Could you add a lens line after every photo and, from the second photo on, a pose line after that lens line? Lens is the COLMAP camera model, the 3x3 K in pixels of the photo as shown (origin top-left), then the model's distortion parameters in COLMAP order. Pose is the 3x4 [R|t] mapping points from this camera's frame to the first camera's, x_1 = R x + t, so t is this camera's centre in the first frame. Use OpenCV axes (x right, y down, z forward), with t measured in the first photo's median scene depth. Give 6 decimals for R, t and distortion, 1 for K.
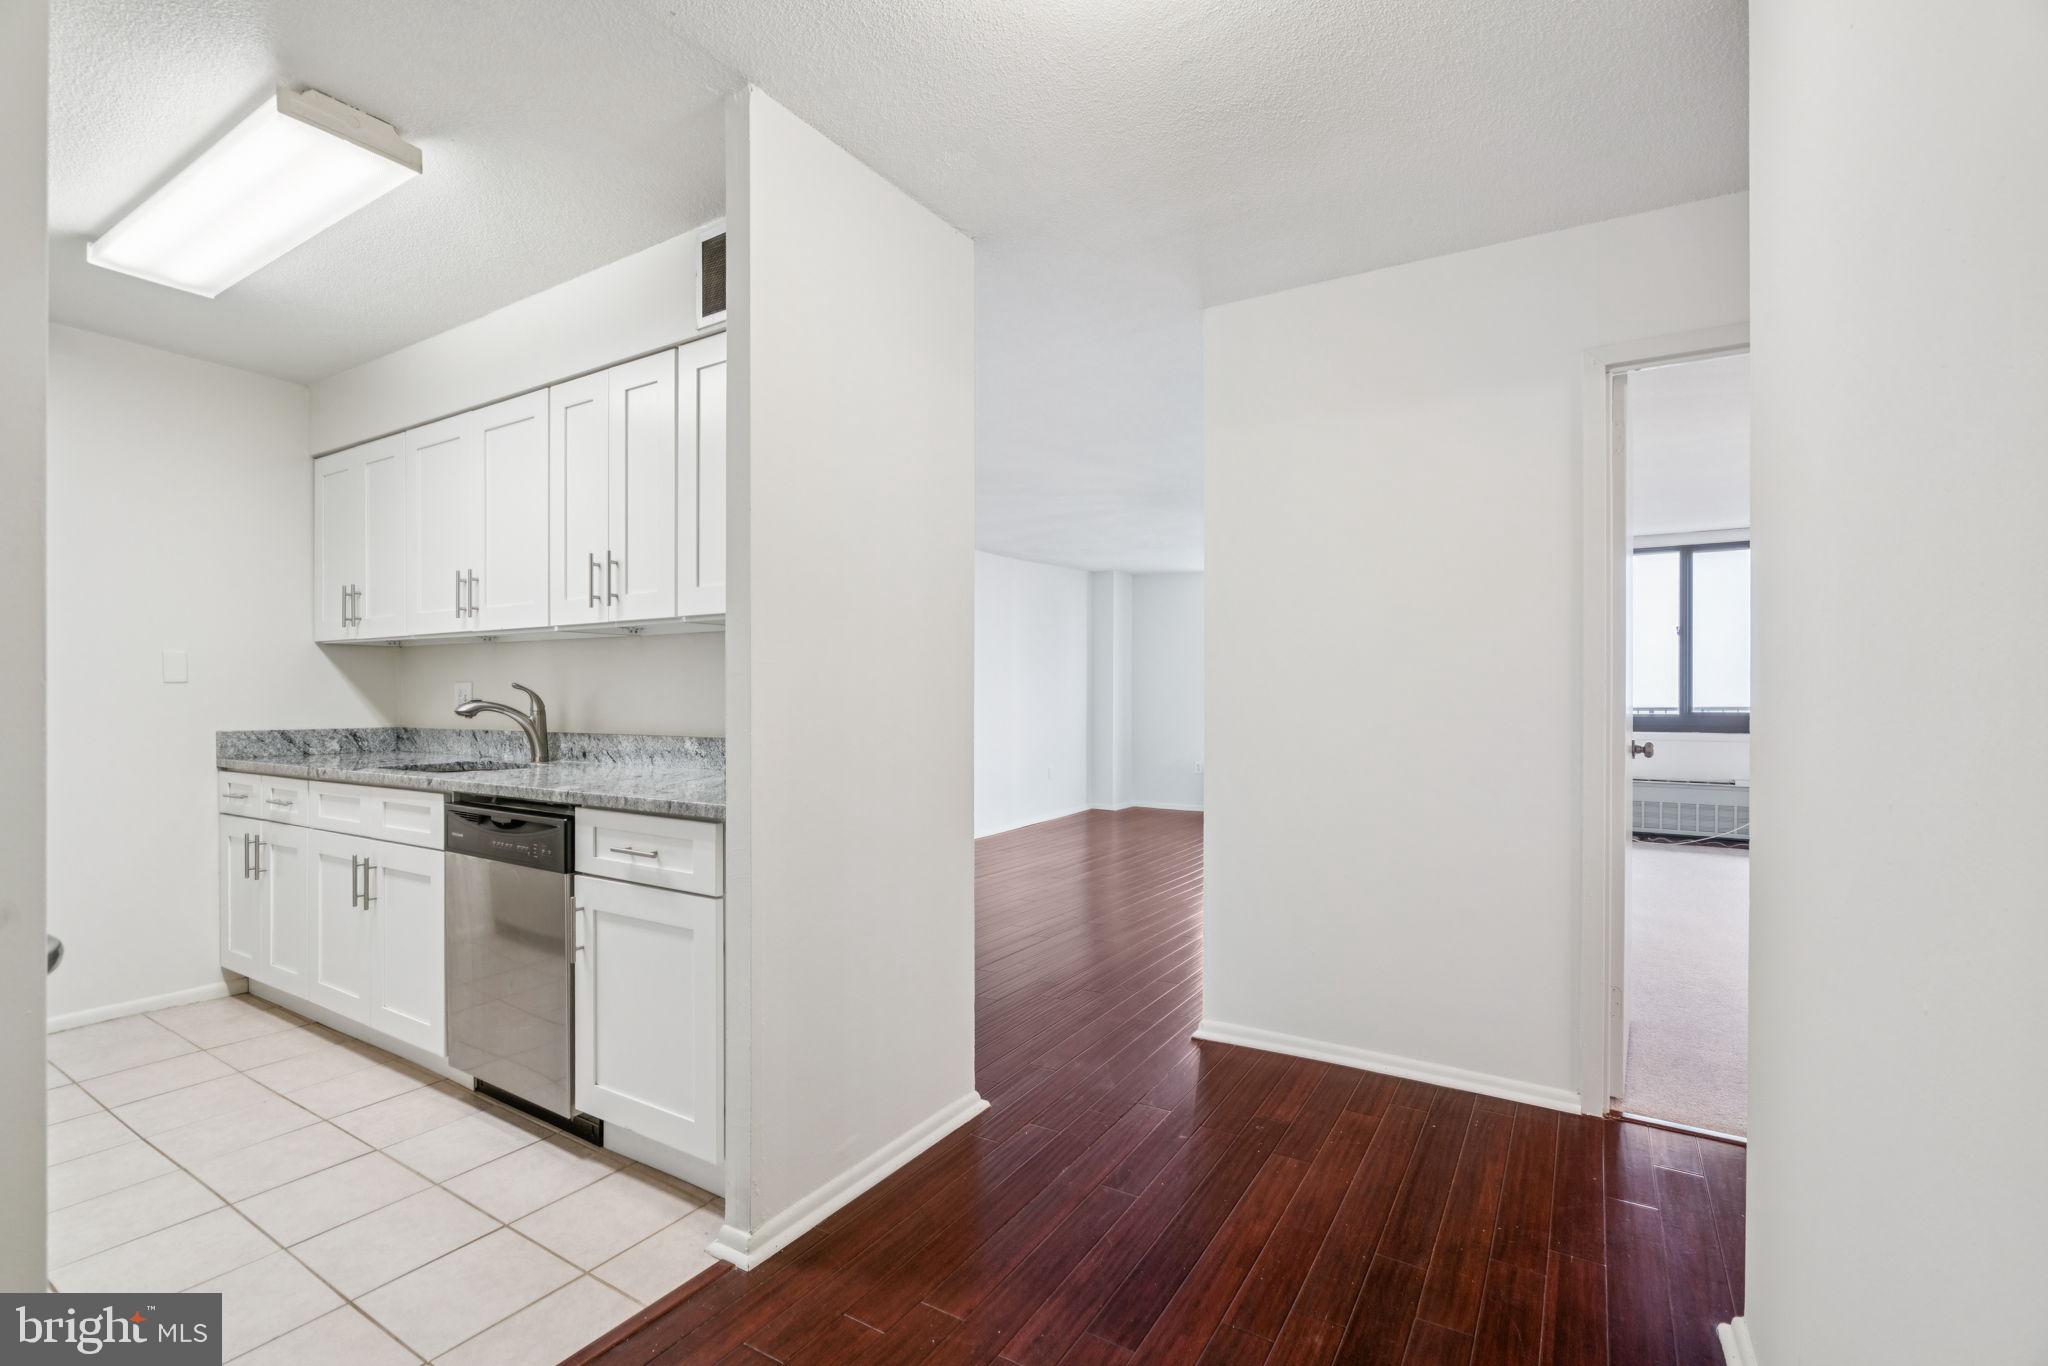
lens RADIAL K [[921.7, 0, 1007.6], [0, 921.7, 693.4], [0, 0, 1]] dist [-0.001078, 0.000434]
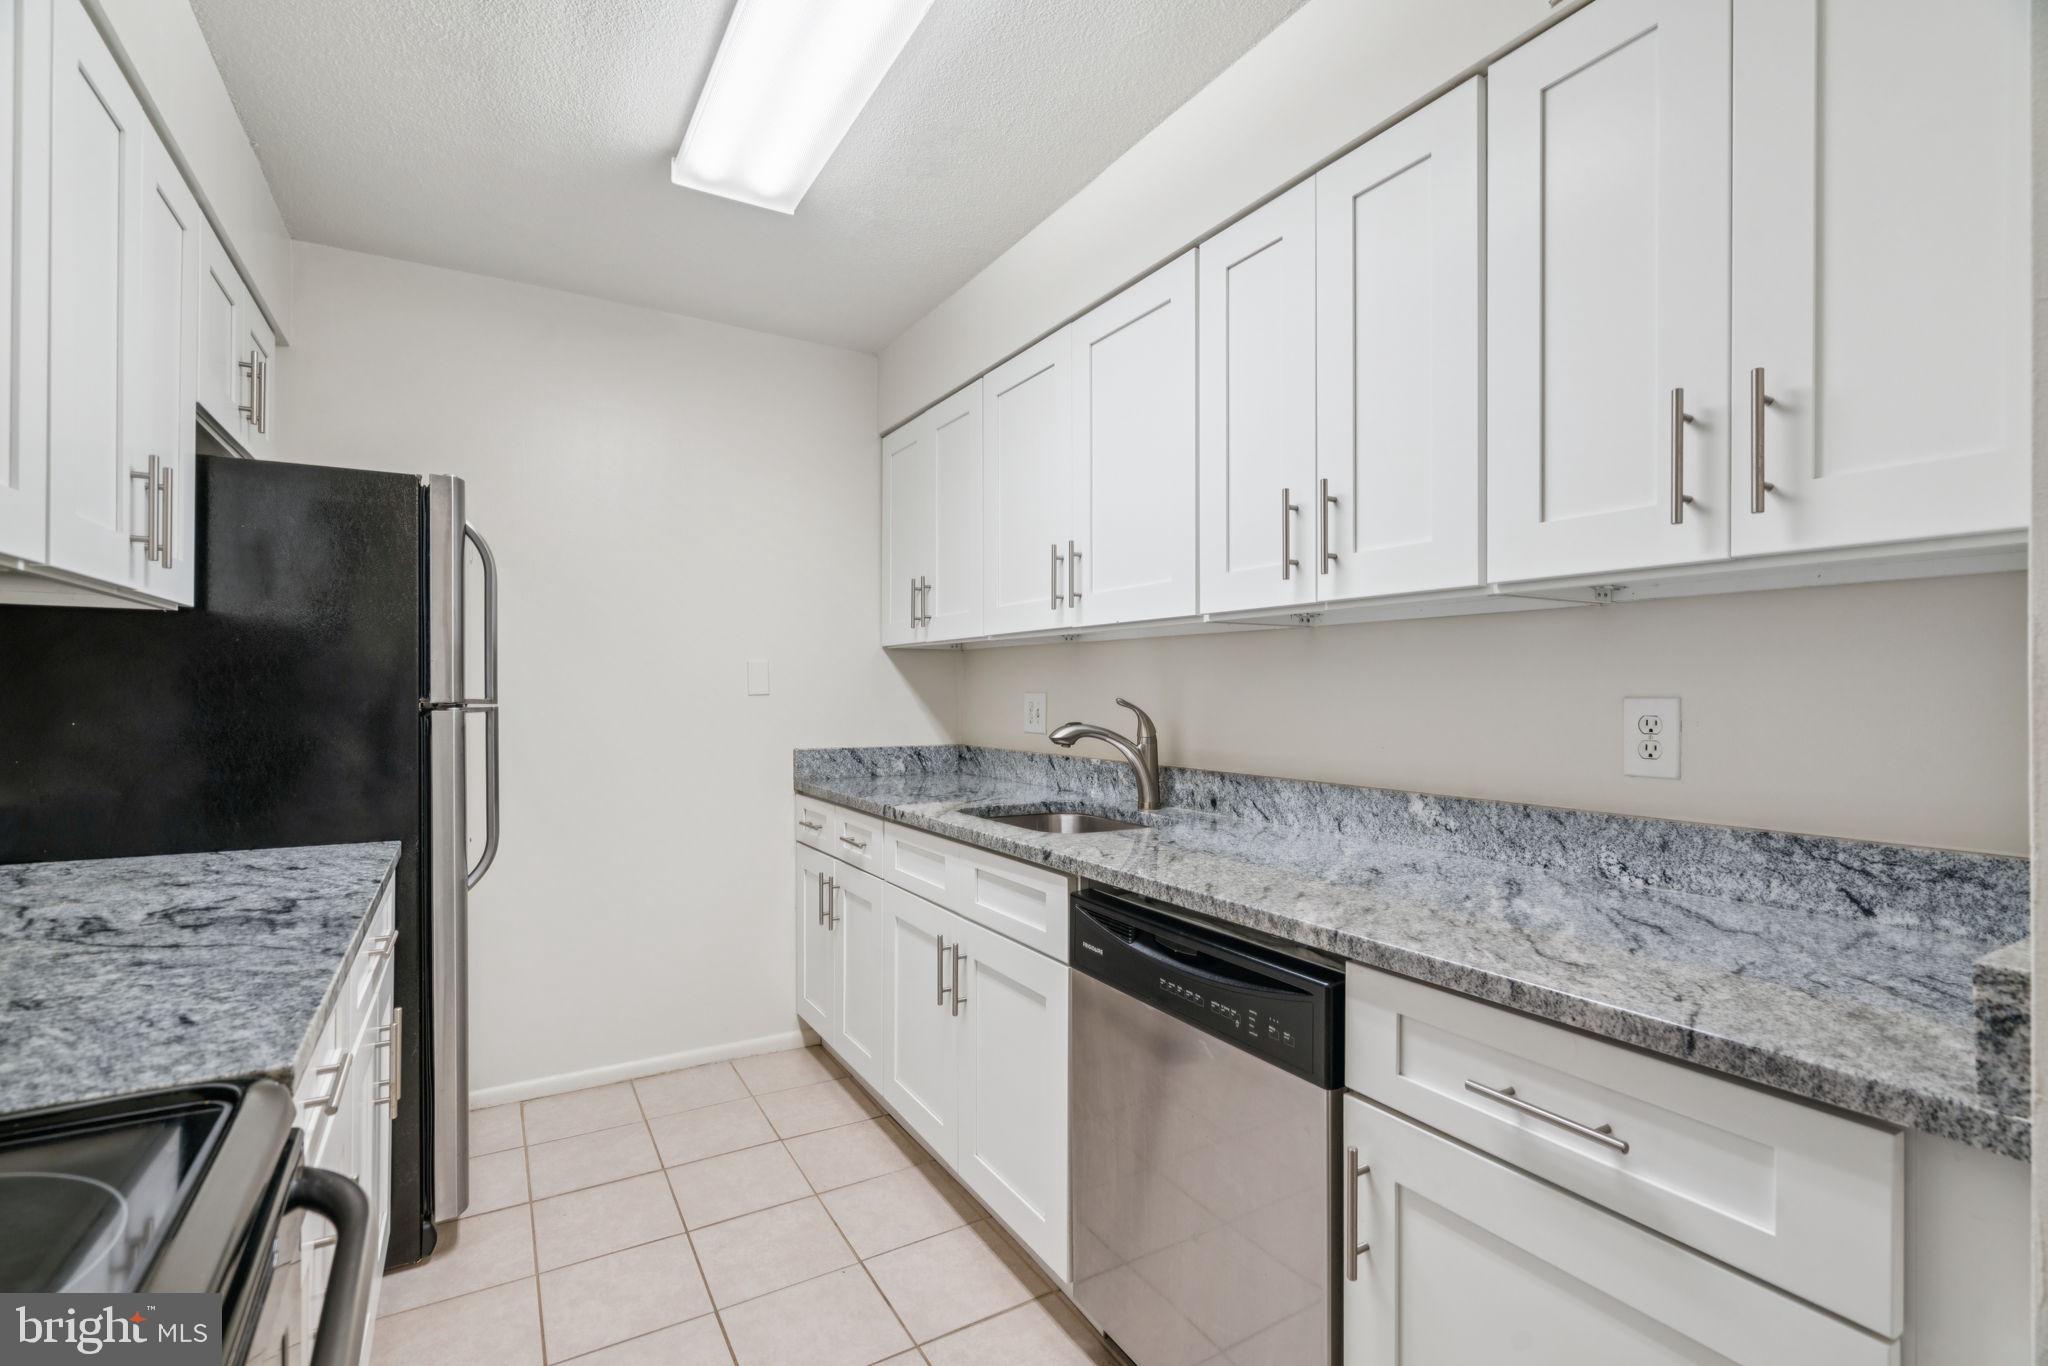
lens RADIAL K [[921.7, 0, 1012.6], [0, 921.7, 677.2], [0, 0, 1]] dist [-0.001078, 0.000434]
pose [[0.889153, -0.004964, -0.457582, -0.289247], [-0.000654, 0.999926, -0.012120, -0.019509], [0.457609, 0.011075, 0.889085, 0.334622]]
